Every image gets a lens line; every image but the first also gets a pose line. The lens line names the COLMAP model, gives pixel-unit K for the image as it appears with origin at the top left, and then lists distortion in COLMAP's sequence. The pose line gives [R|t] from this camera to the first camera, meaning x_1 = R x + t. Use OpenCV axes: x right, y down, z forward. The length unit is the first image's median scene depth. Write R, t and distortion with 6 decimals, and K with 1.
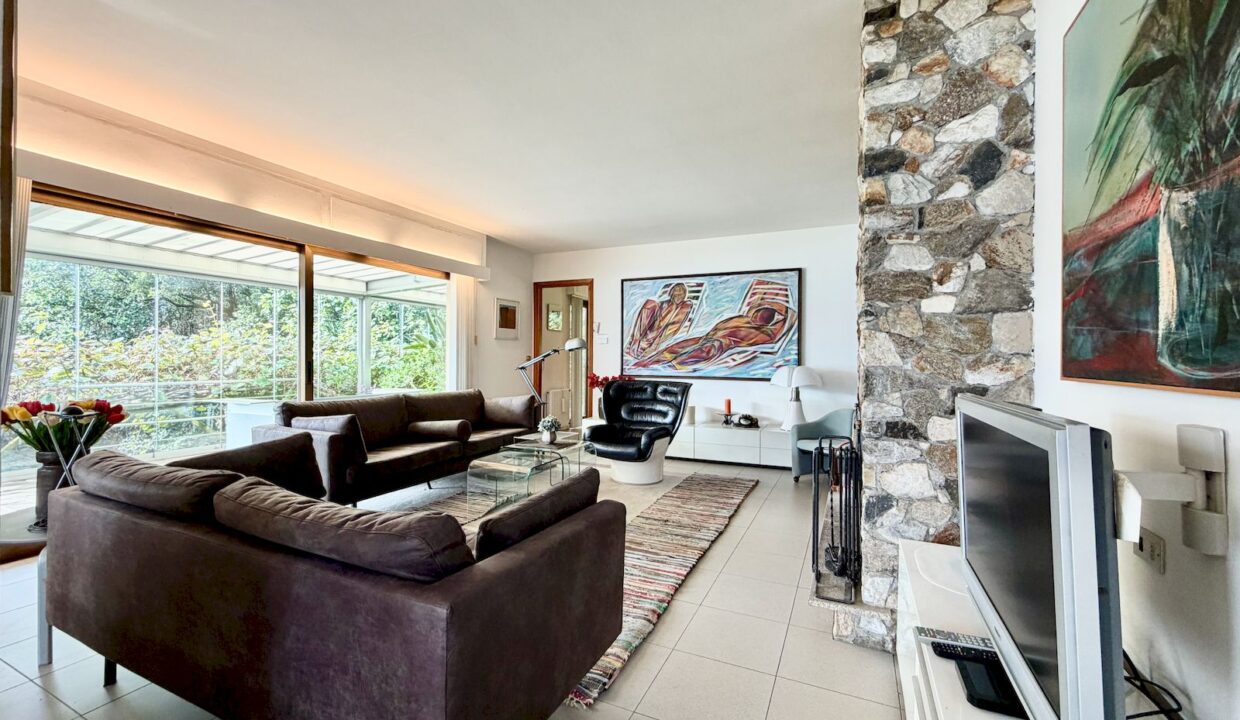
lens RADIAL K [[499.5, 0, 621.2], [0, 499.5, 363.2], [0, 0, 1]] dist [-0.001132, 0.000331]
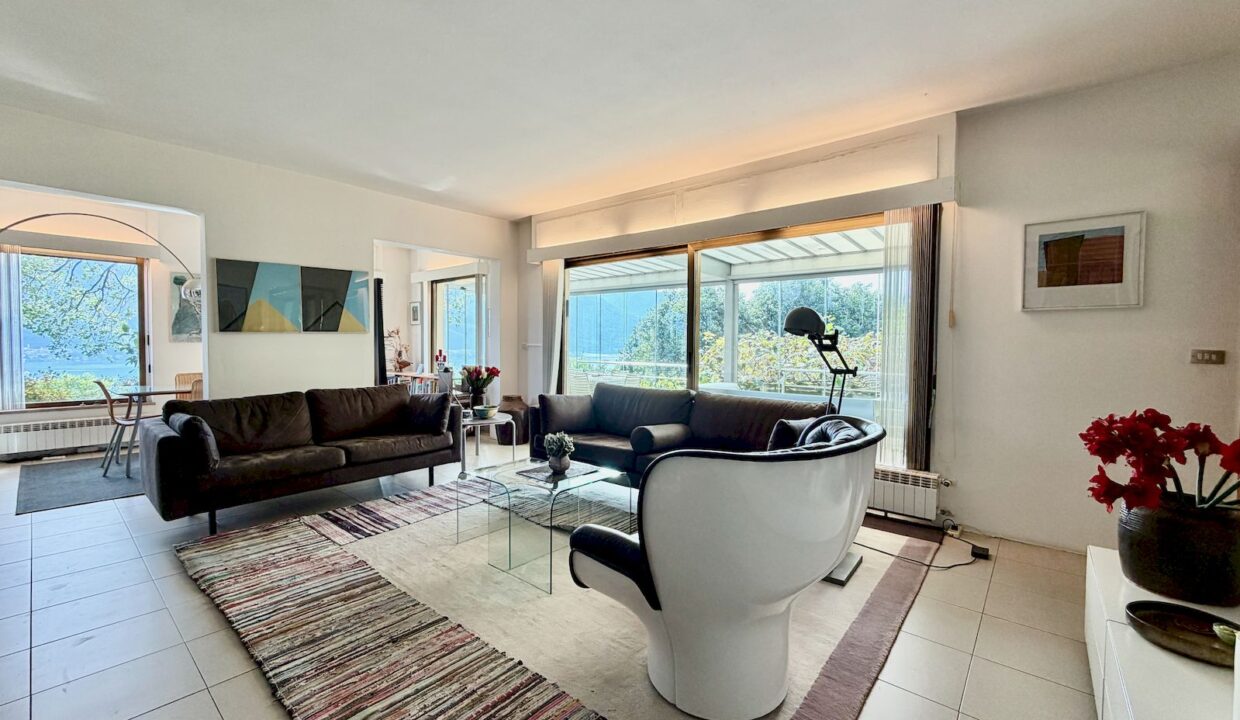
lens RADIAL K [[499.5, 0, 615.7], [0, 499.5, 356.8], [0, 0, 1]] dist [-0.001132, 0.000331]
pose [[-0.269790, 0.021864, -0.962671, 0.337313], [-0.016275, 0.999496, 0.027262, -0.013719], [0.962782, 0.023023, -0.269298, 0.836165]]
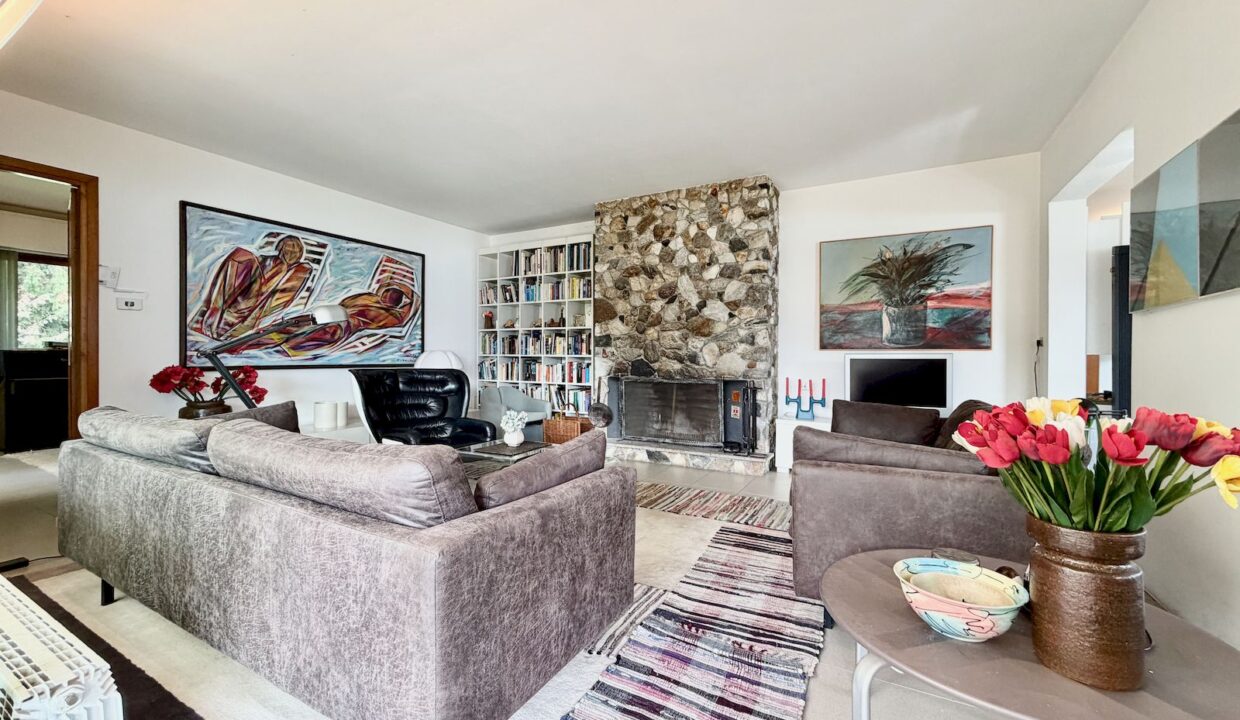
lens RADIAL K [[499.5, 0, 614.6], [0, 499.5, 355.6], [0, 0, 1]] dist [-0.001132, 0.000331]
pose [[0.071820, -0.007028, 0.997393, -0.603575], [0.006002, 0.999960, 0.006614, 0.010226], [-0.997400, 0.005511, 0.071860, 0.520259]]
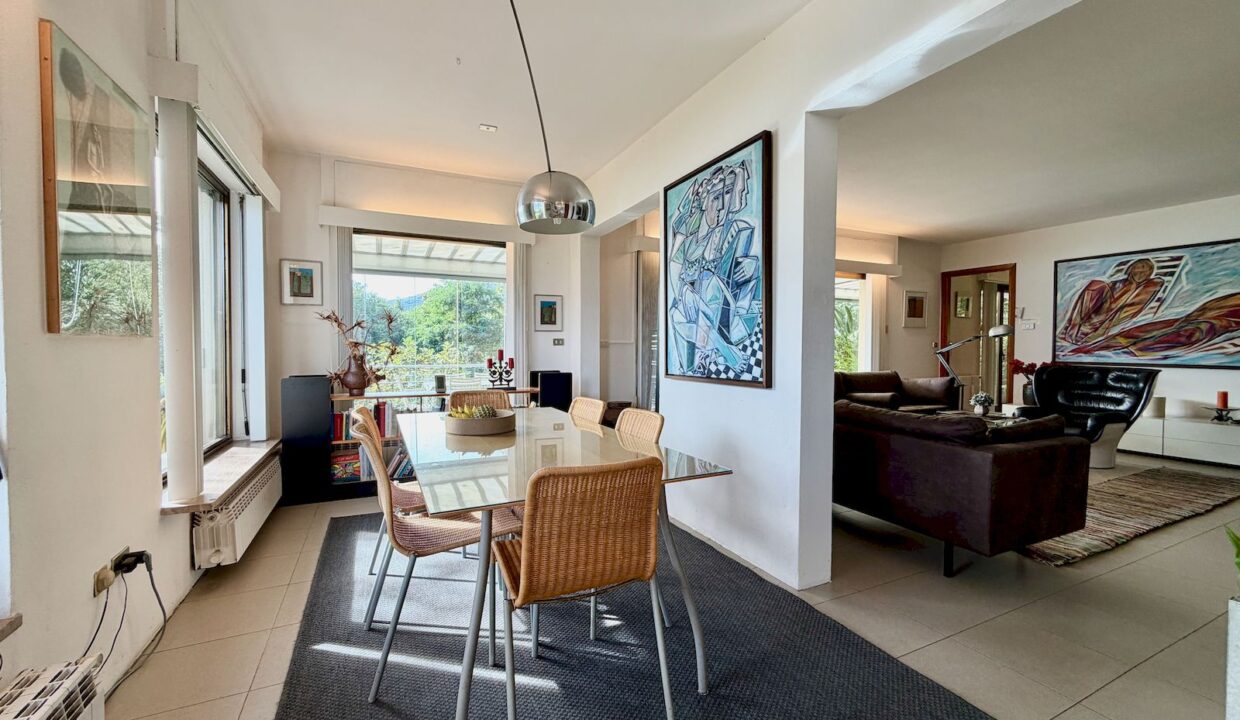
lens RADIAL K [[499.5, 0, 614.4], [0, 499.5, 359.7], [0, 0, 1]] dist [-0.001132, 0.000331]
pose [[0.769903, 0.013228, -0.638024, -0.040730], [-0.003904, 0.999864, 0.016020, 0.008688], [0.638149, -0.009843, 0.769850, -0.303872]]
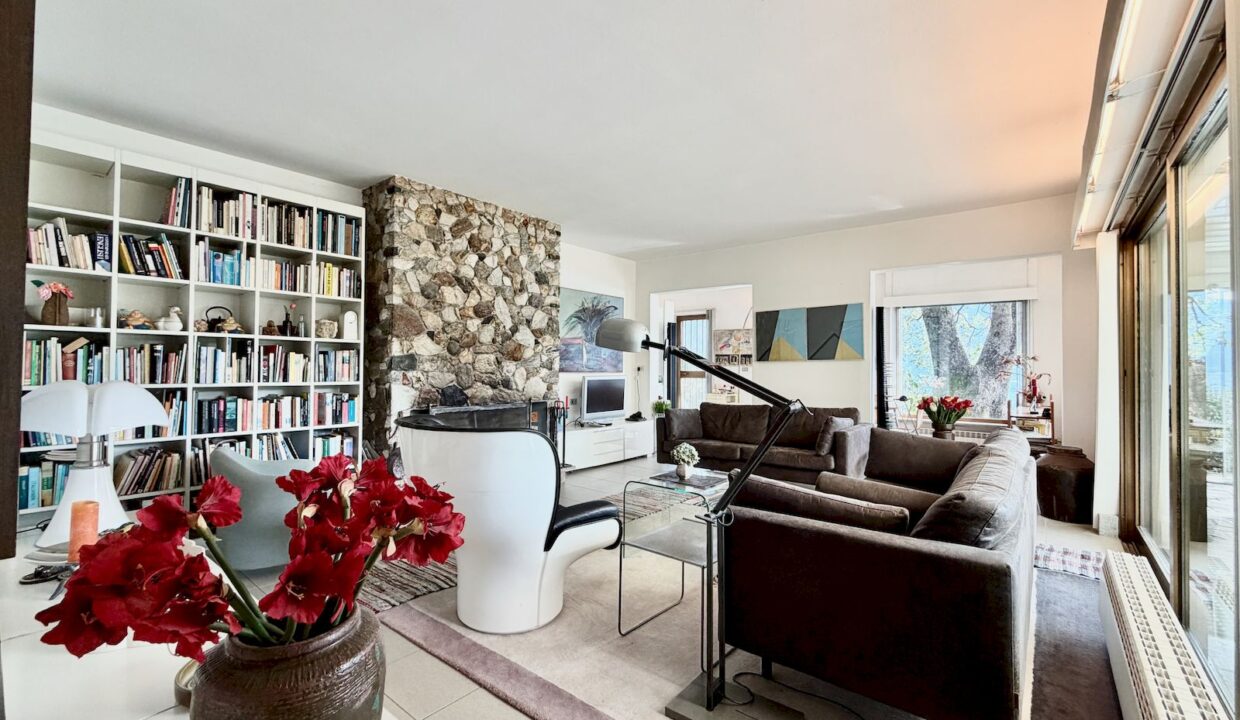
lens RADIAL K [[499.5, 0, 627.4], [0, 499.5, 357.7], [0, 0, 1]] dist [-0.001132, 0.000331]
pose [[-0.965701, -0.008846, 0.259506, -0.171595], [-0.012130, 0.999865, -0.011058, -0.013170], [-0.259373, -0.013827, -0.965678, 1.175913]]
